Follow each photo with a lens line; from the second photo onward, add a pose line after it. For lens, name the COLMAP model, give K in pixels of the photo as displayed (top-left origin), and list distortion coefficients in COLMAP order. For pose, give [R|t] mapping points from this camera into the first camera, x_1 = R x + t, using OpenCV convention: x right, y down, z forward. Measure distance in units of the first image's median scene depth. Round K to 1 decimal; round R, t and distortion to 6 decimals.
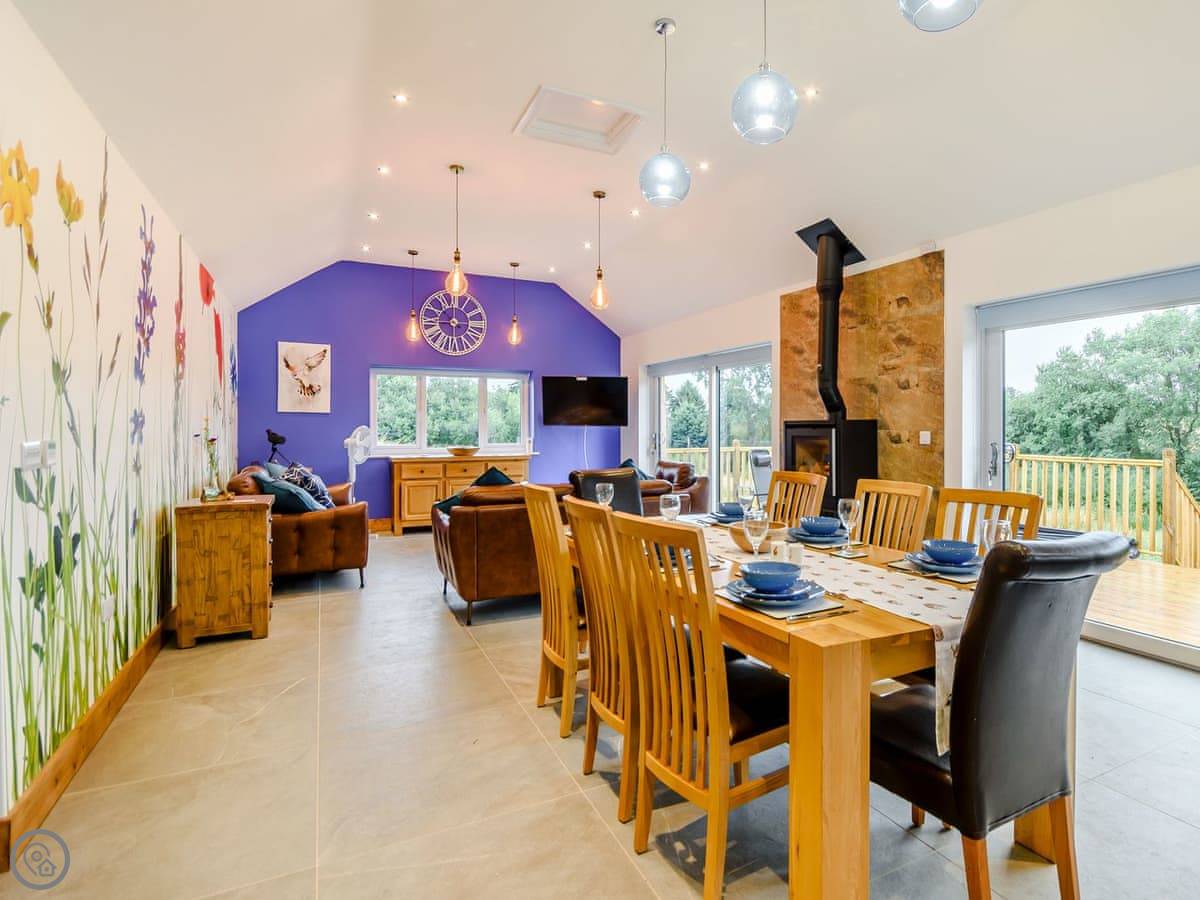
lens RADIAL K [[689.2, 0, 694.2], [0, 689.2, 433.6], [0, 0, 1]] dist [-0.004434, -0.012082]
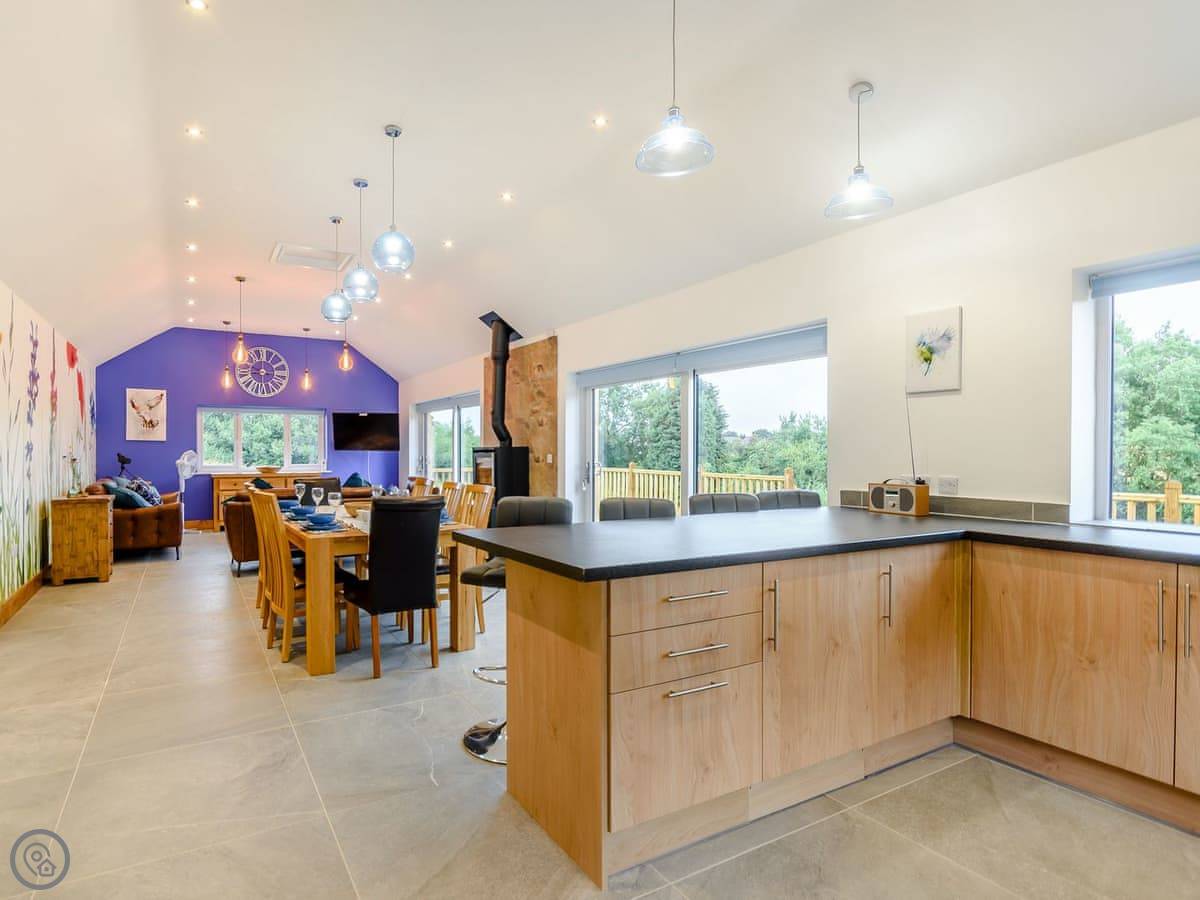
lens RADIAL K [[689.2, 0, 578.6], [0, 689.2, 459.7], [0, 0, 1]] dist [-0.004434, -0.012082]
pose [[0.999910, 0.000359, 0.013439, 0.261296], [-0.000379, 0.999999, 0.001498, 0.003926], [-0.013438, -0.001503, 0.999909, -0.354597]]
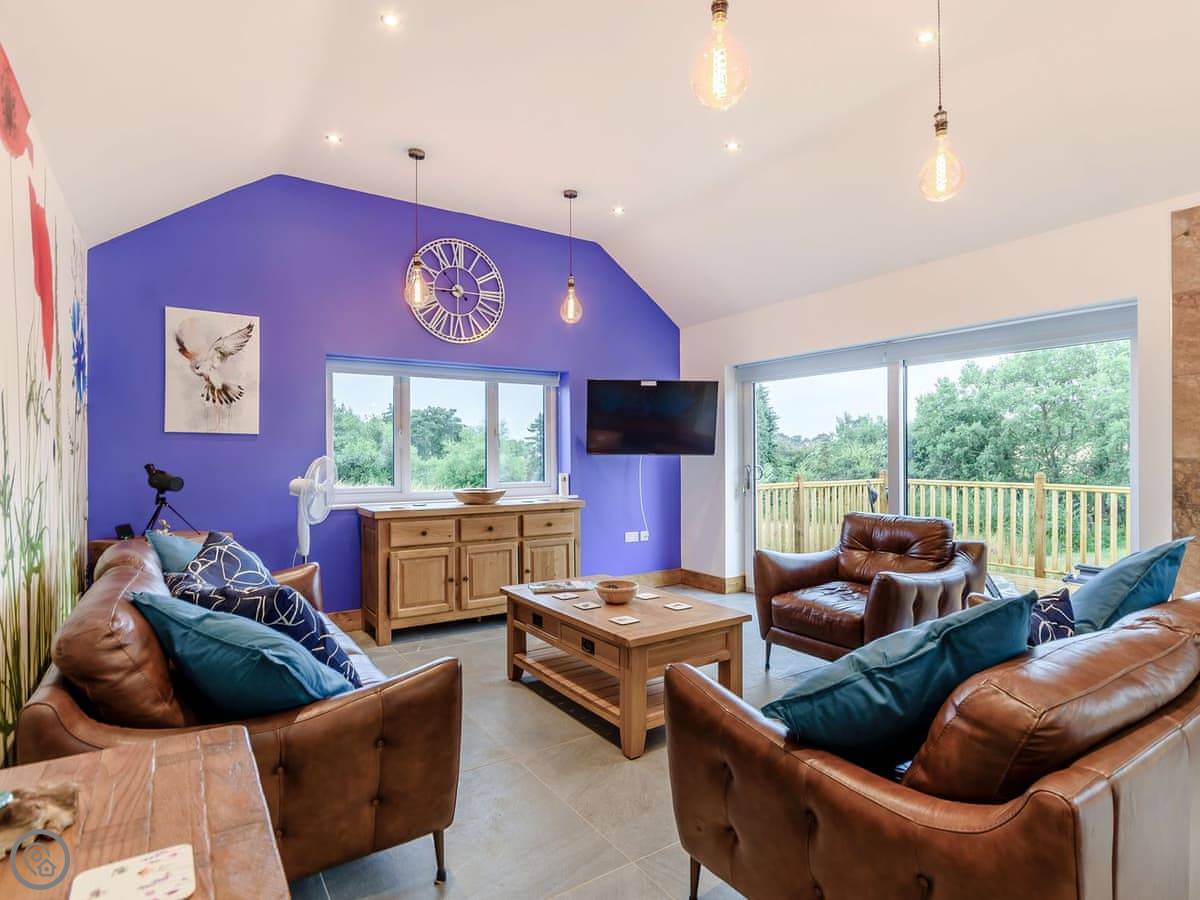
lens RADIAL K [[646.9, 0, 618.0], [0, 646.9, 461.2], [0, 0, 1]] dist [-0.017885, 0.001816]
pose [[0.994546, -0.006395, 0.104102, -0.295652], [0.006588, 0.999977, -0.001511, -0.004993], [-0.104090, 0.002188, 0.994566, 0.445403]]
